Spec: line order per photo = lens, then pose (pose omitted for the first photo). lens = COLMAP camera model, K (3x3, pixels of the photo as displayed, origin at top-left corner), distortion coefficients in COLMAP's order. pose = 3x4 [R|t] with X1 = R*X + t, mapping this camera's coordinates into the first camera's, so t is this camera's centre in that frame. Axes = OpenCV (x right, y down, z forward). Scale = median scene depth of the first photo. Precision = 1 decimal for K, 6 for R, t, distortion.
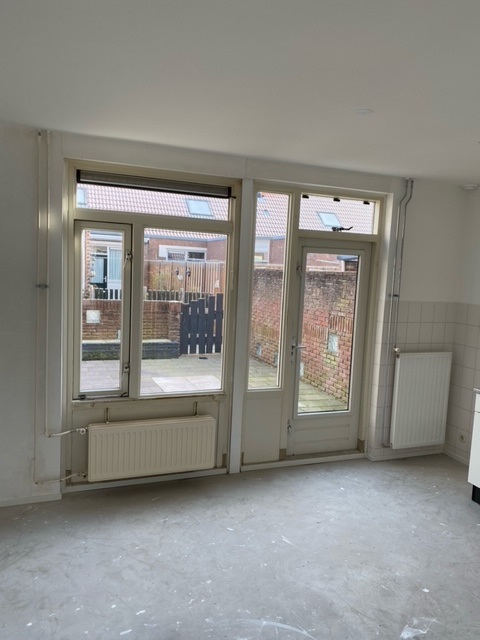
lens RADIAL K [[489.3, 0, 243.8], [0, 489.3, 319.6], [0, 0, 1]] dist [0.030436, -0.016274]
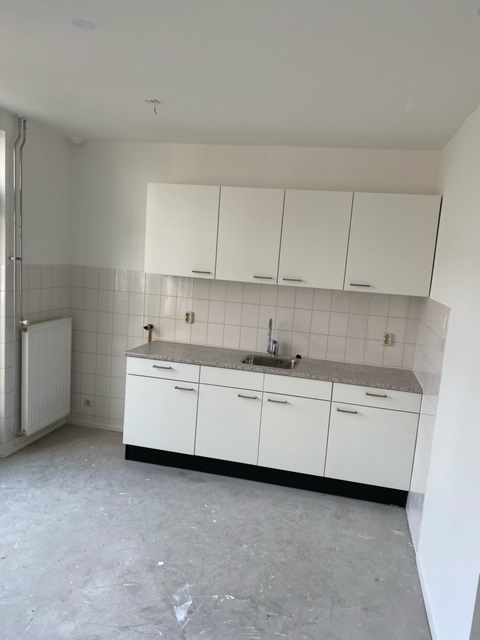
lens RADIAL K [[489.3, 0, 241.3], [0, 489.3, 322.7], [0, 0, 1]] dist [0.030436, -0.016274]
pose [[0.550633, -0.119613, 0.826133, -0.201547], [0.037522, 0.992227, 0.118651, -0.027193], [-0.833904, -0.034335, 0.550841, 0.229184]]
